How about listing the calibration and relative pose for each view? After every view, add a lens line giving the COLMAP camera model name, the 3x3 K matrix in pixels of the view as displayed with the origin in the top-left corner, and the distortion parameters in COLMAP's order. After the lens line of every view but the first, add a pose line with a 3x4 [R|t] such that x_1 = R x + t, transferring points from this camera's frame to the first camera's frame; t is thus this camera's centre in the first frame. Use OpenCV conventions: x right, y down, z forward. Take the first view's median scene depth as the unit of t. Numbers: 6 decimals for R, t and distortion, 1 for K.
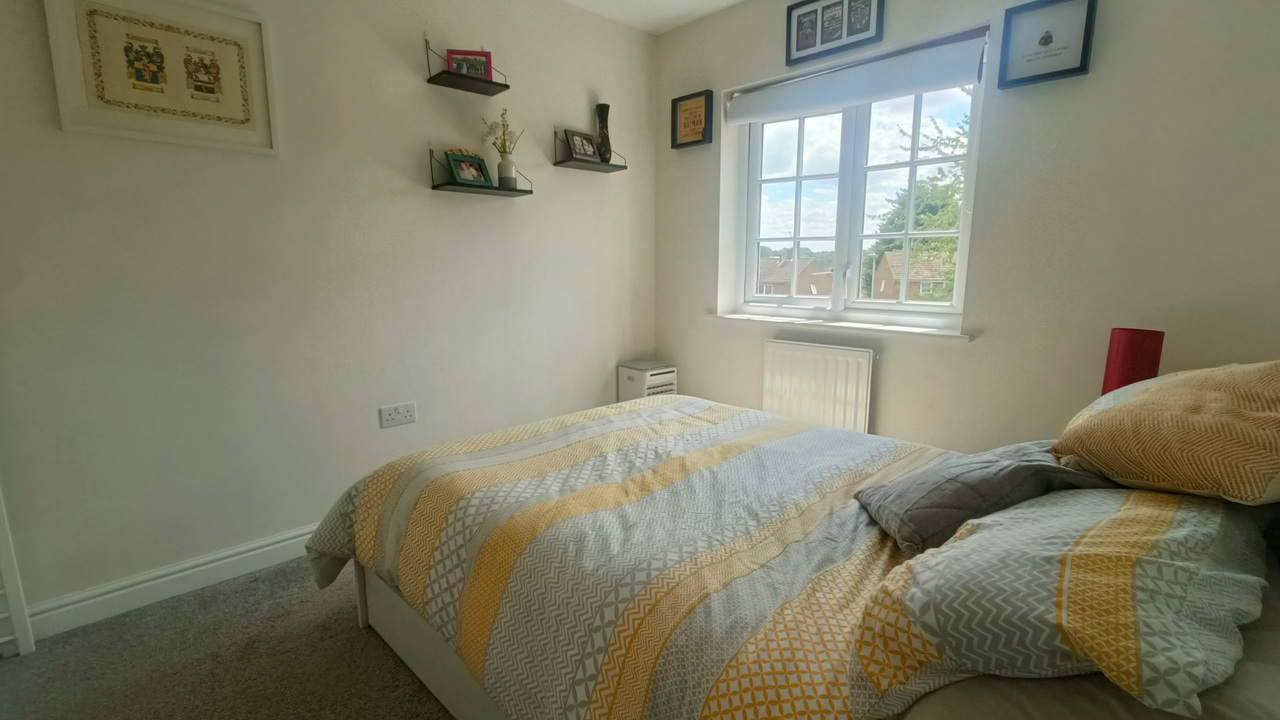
lens RADIAL K [[573.2, 0, 640.8], [0, 573.2, 360.7], [0, 0, 1]] dist [-0.000879, 0.000609]
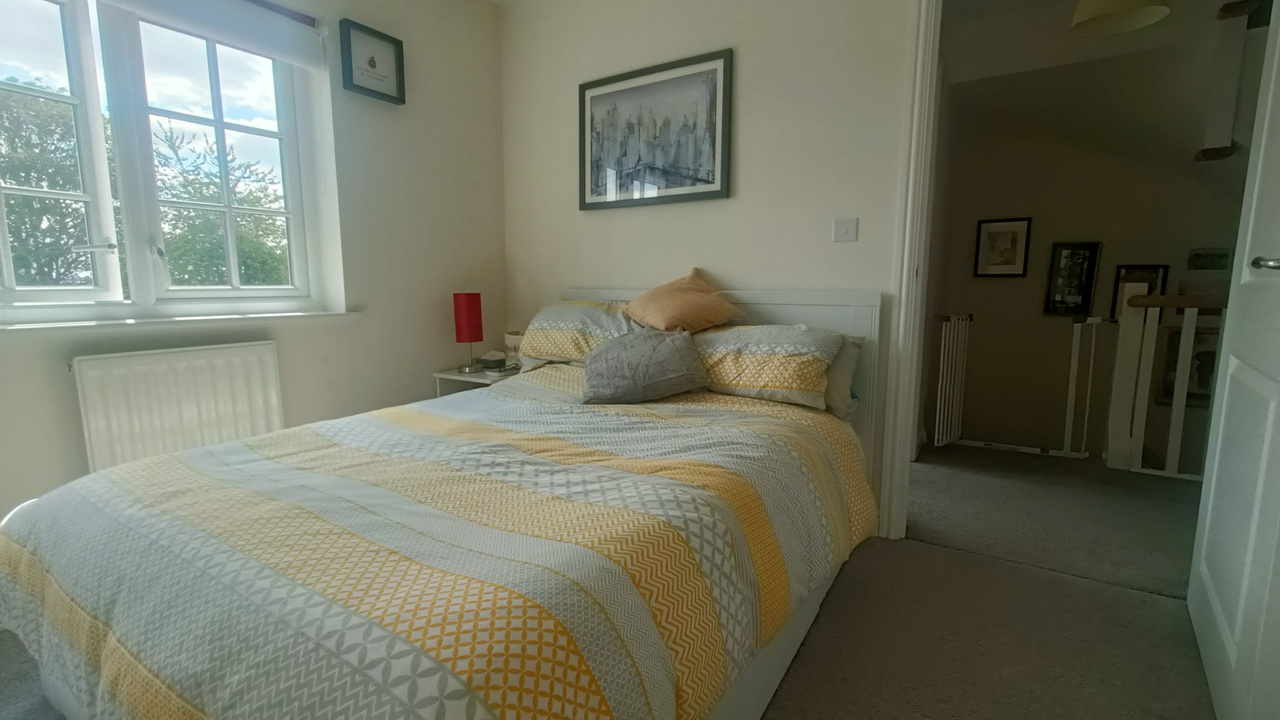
lens RADIAL K [[573.2, 0, 640.3], [0, 573.2, 362.0], [0, 0, 1]] dist [-0.000879, 0.000609]
pose [[-0.220711, -0.129172, 0.966748, -0.663559], [0.167444, 0.971457, 0.168029, -0.049010], [-0.960859, 0.198962, -0.192782, 0.789533]]
